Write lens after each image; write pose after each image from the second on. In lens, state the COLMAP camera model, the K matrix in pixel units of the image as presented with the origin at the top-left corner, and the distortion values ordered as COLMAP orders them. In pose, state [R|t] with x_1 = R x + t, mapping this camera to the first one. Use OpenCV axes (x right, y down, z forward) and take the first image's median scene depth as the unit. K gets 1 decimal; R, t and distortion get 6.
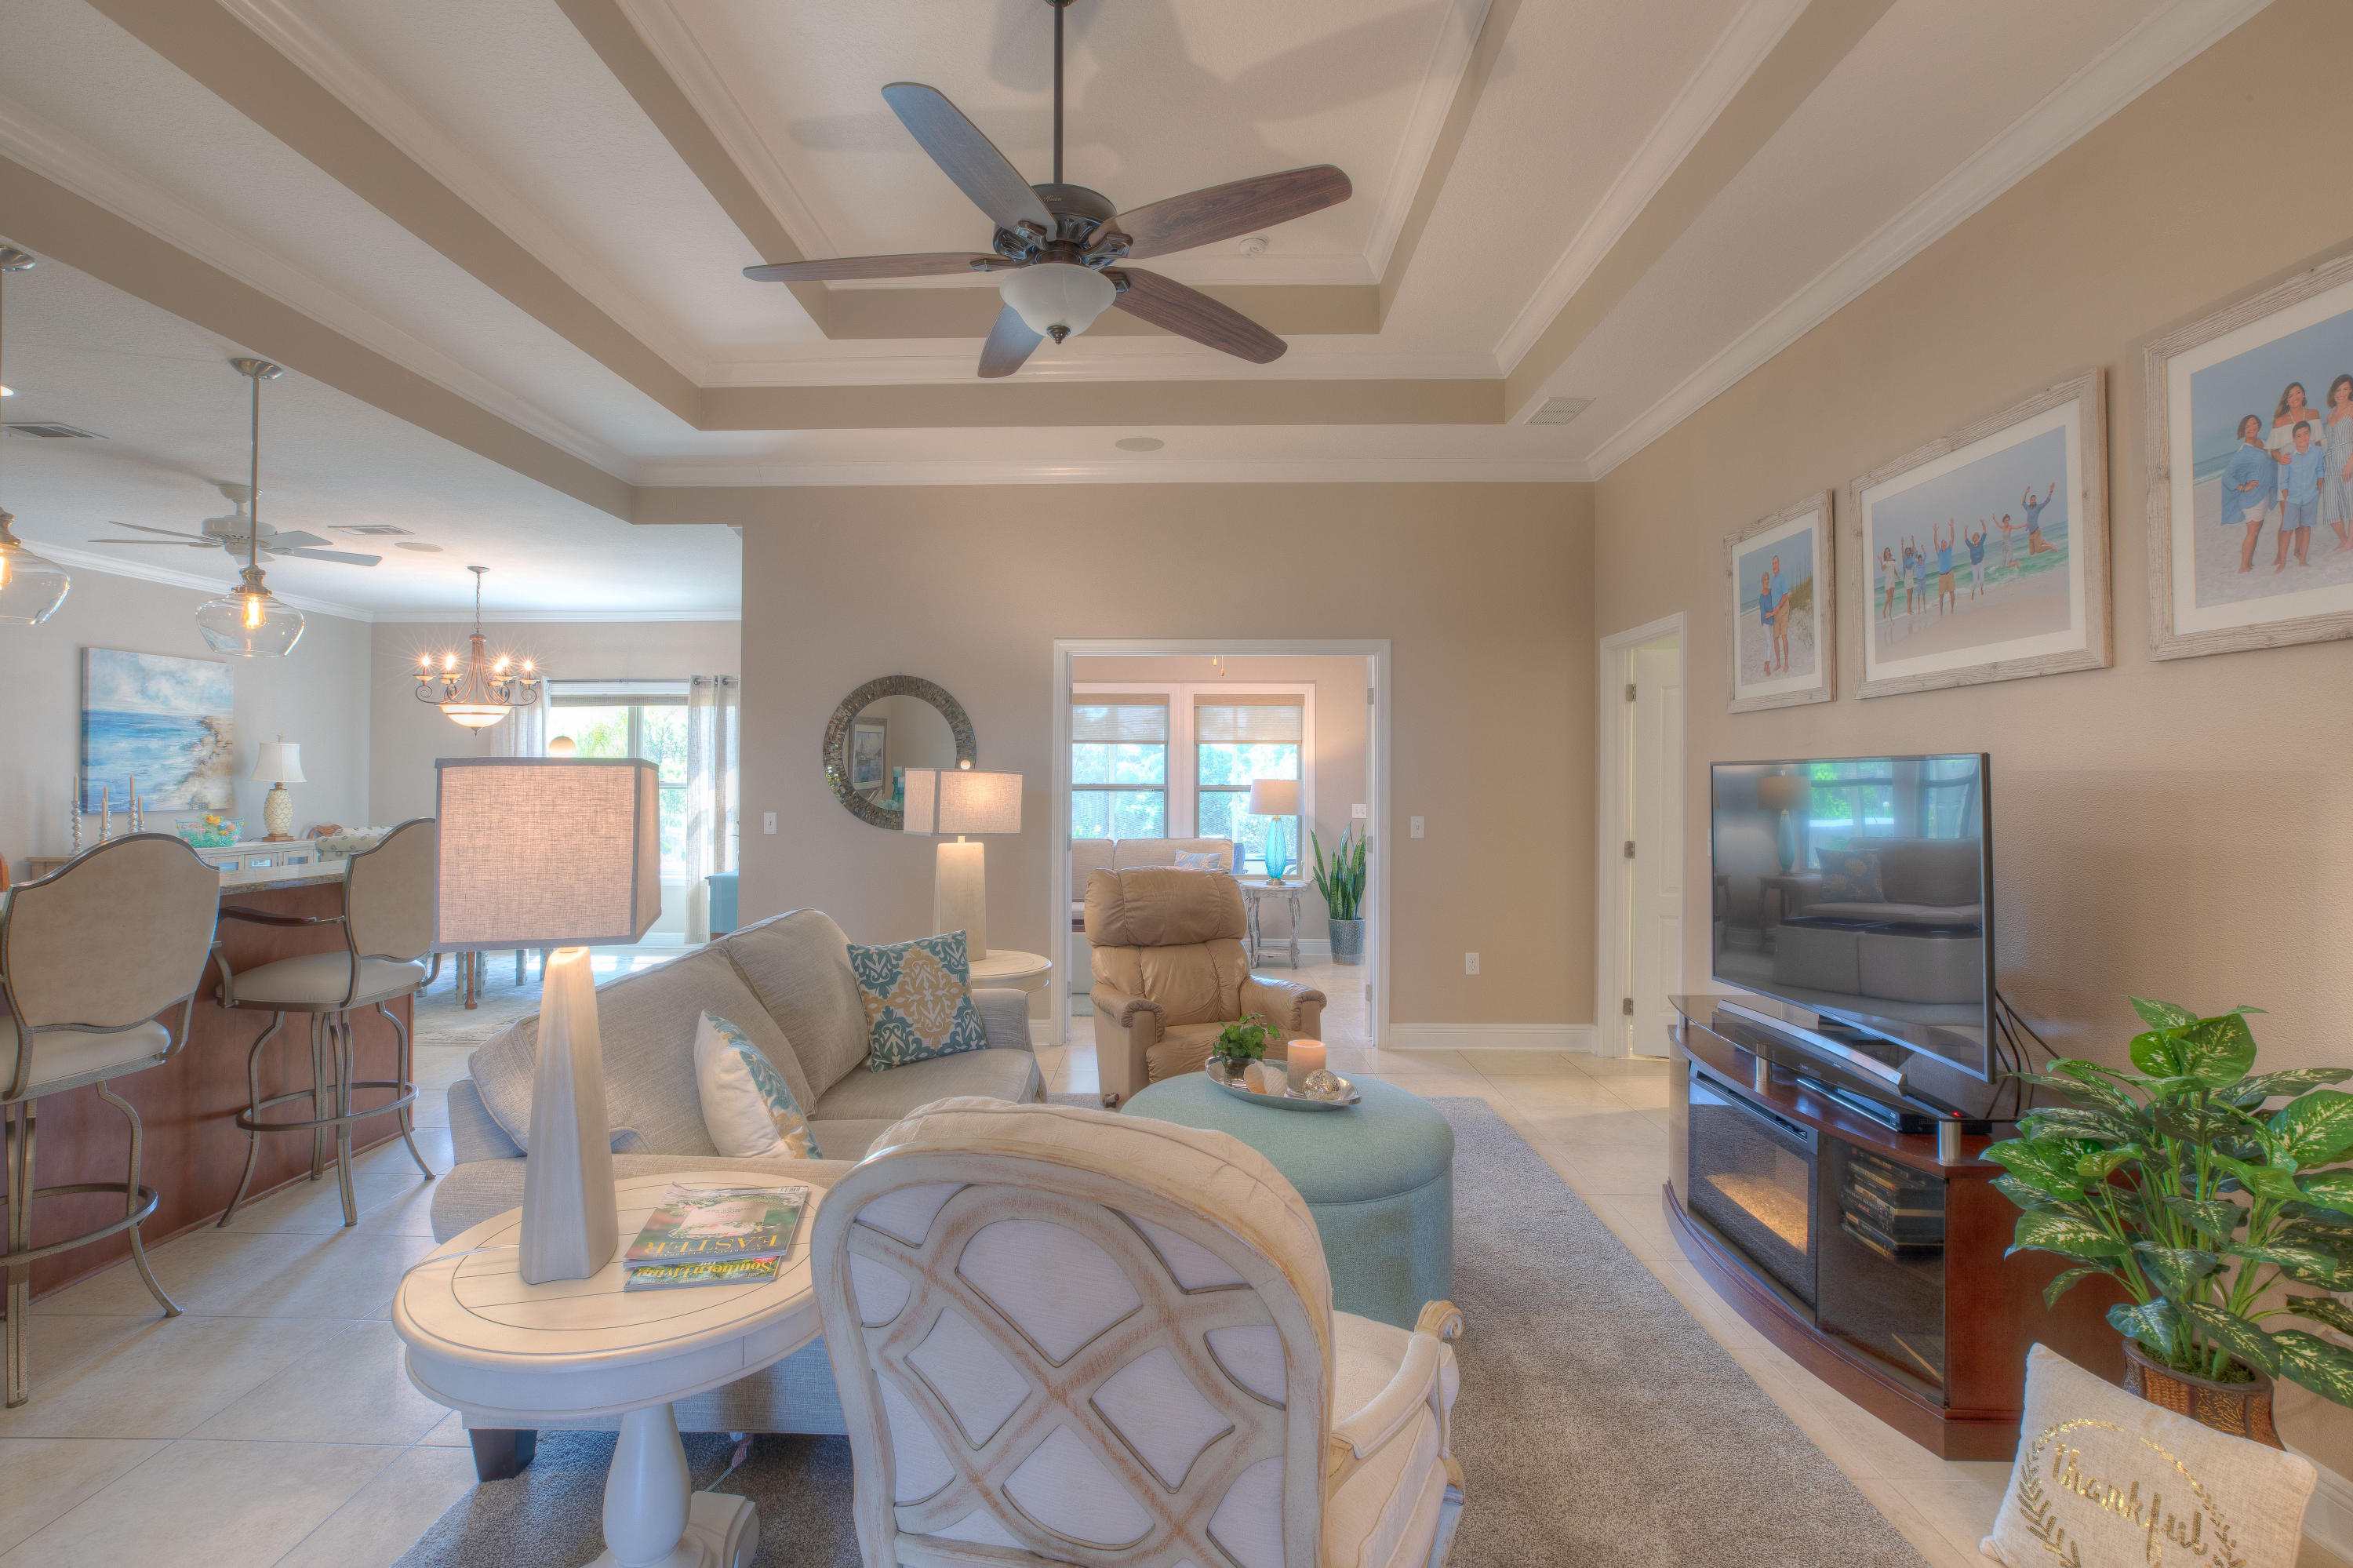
lens RADIAL K [[1142.7, 0, 1205.2], [0, 1142.7, 744.9], [0, 0, 1]] dist [-0.034697, 0.007928]
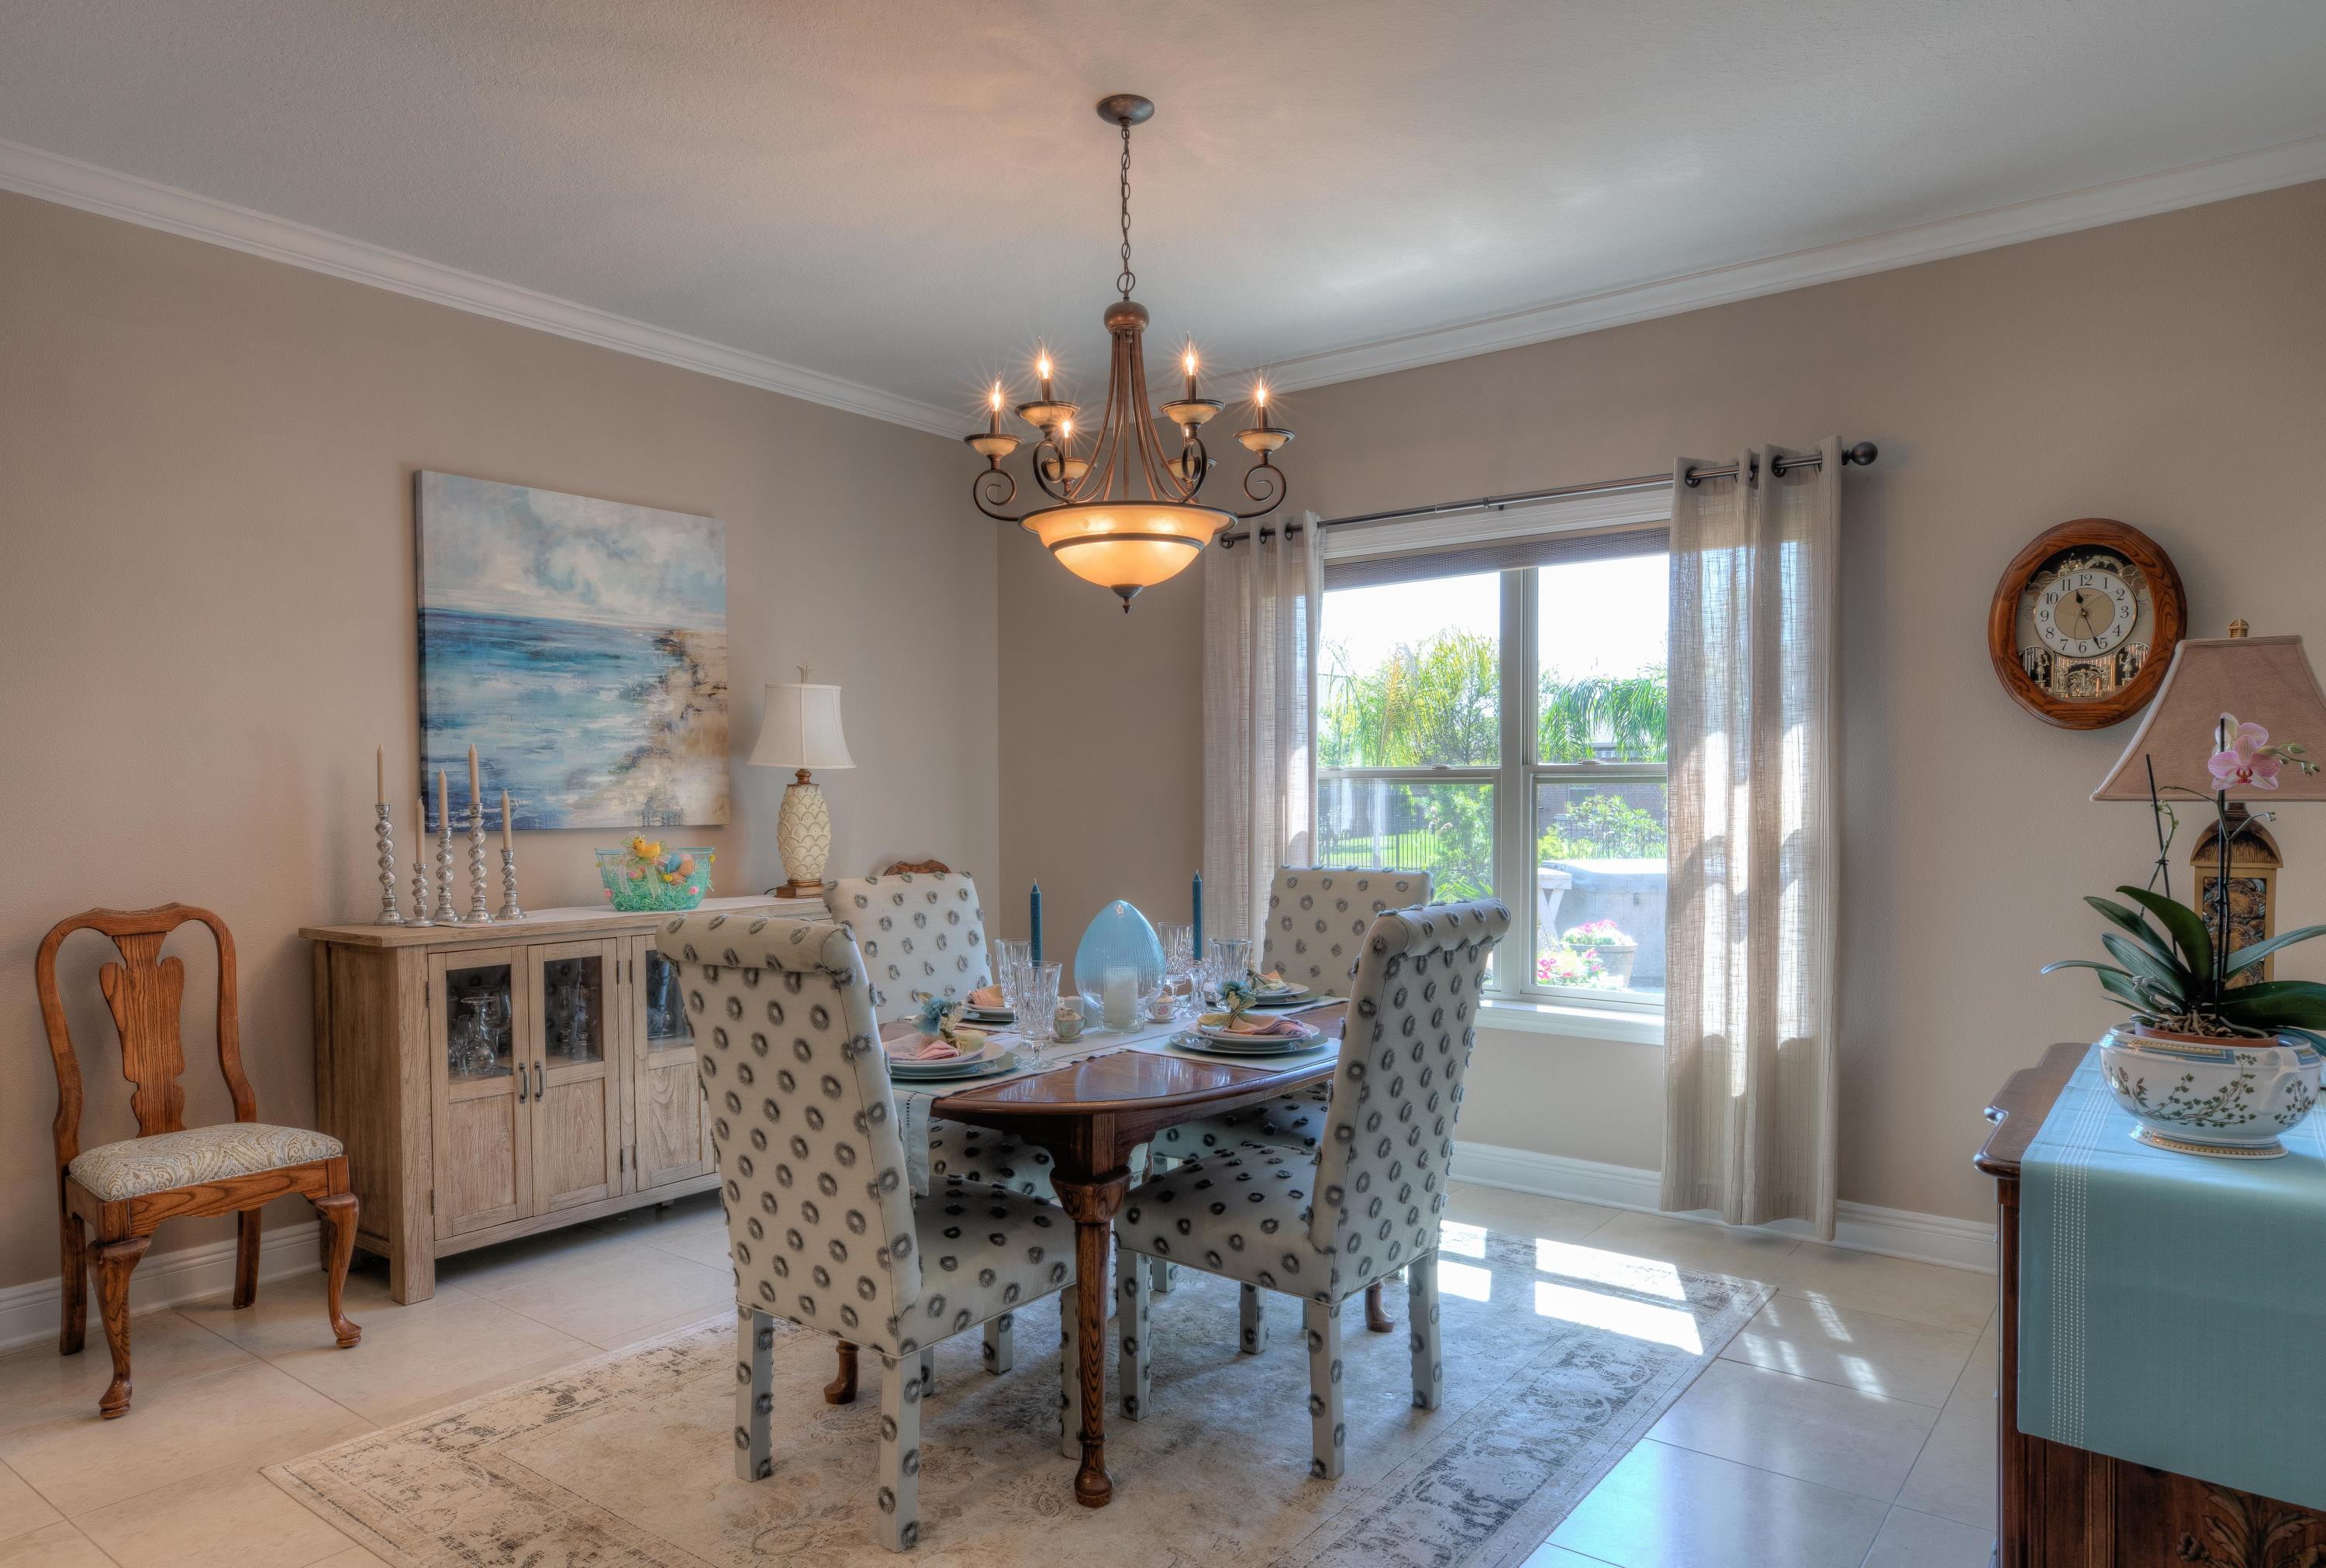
lens RADIAL K [[1472.3, 0, 1117.1], [0, 1472.3, 873.6], [0, 0, 1]] dist [-0.017535, 0.011301]
pose [[0.787515, 0.028768, -0.615624, -0.393359], [0.020156, 0.997173, 0.072382, 0.039300], [0.615966, -0.069410, 0.784709, 0.675867]]
